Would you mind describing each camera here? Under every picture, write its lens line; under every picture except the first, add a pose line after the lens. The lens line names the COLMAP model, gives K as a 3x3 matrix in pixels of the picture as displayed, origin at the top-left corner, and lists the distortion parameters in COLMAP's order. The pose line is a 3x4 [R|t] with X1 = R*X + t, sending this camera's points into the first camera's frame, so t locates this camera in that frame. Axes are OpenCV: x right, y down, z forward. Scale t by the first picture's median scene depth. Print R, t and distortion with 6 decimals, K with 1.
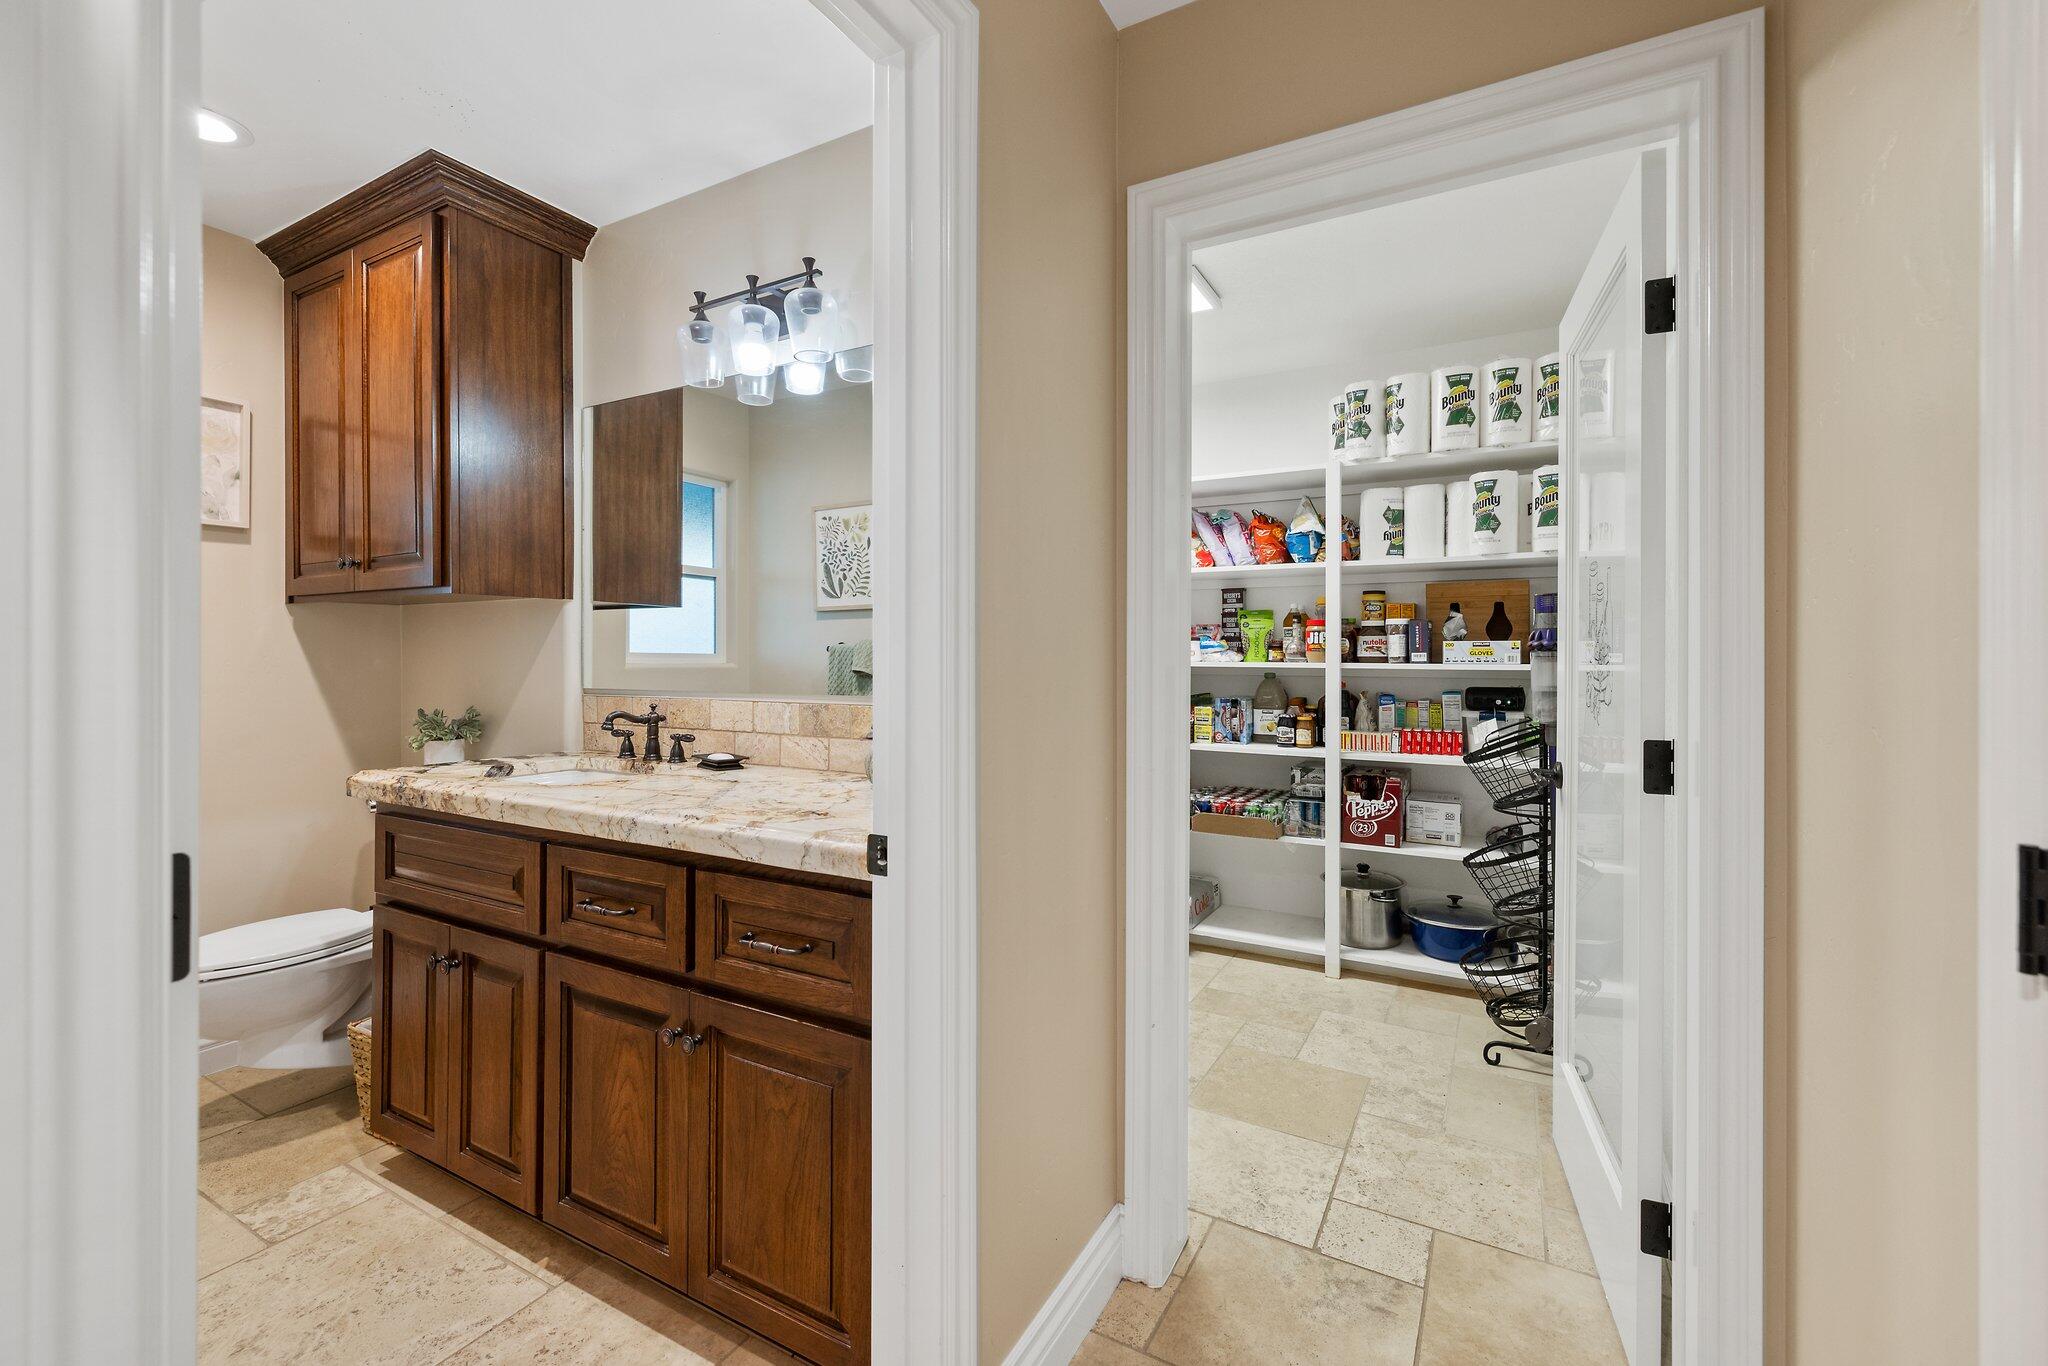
lens RADIAL K [[864.0, 0, 1033.2], [0, 864.0, 660.7], [0, 0, 1]] dist [-0.000306, 0.000412]
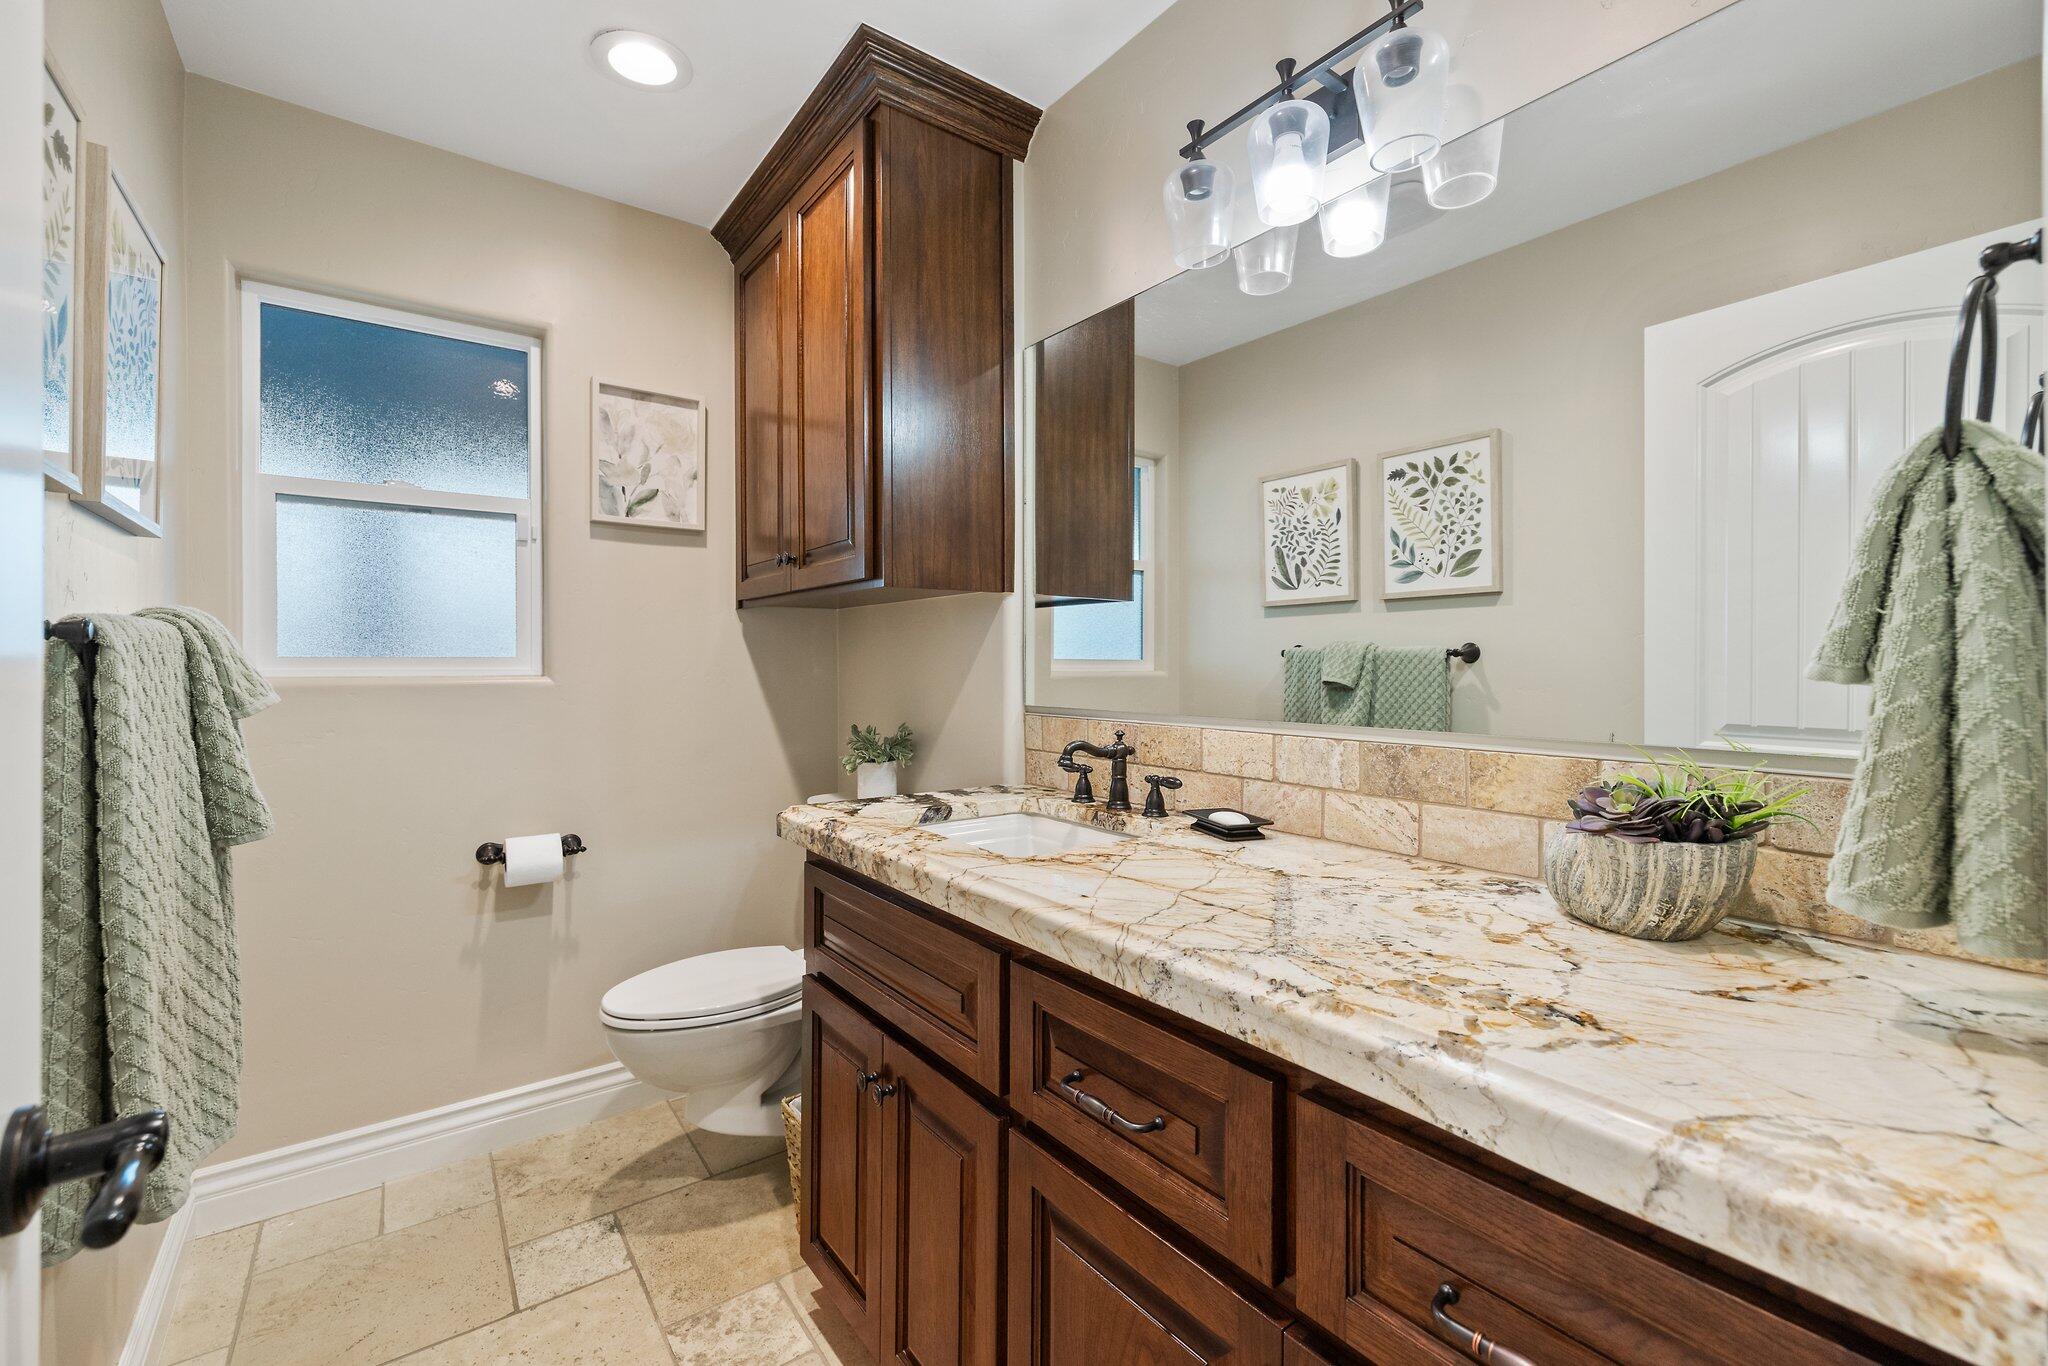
lens RADIAL K [[855.1, 0, 1030.0], [0, 855.1, 667.0], [0, 0, 1]] dist [-0.002051, 0.000435]
pose [[0.912099, -0.000290, -0.409970, -0.189827], [0.000735, 0.999999, 0.000927, -0.003523], [0.409970, -0.001147, 0.912098, 0.280539]]
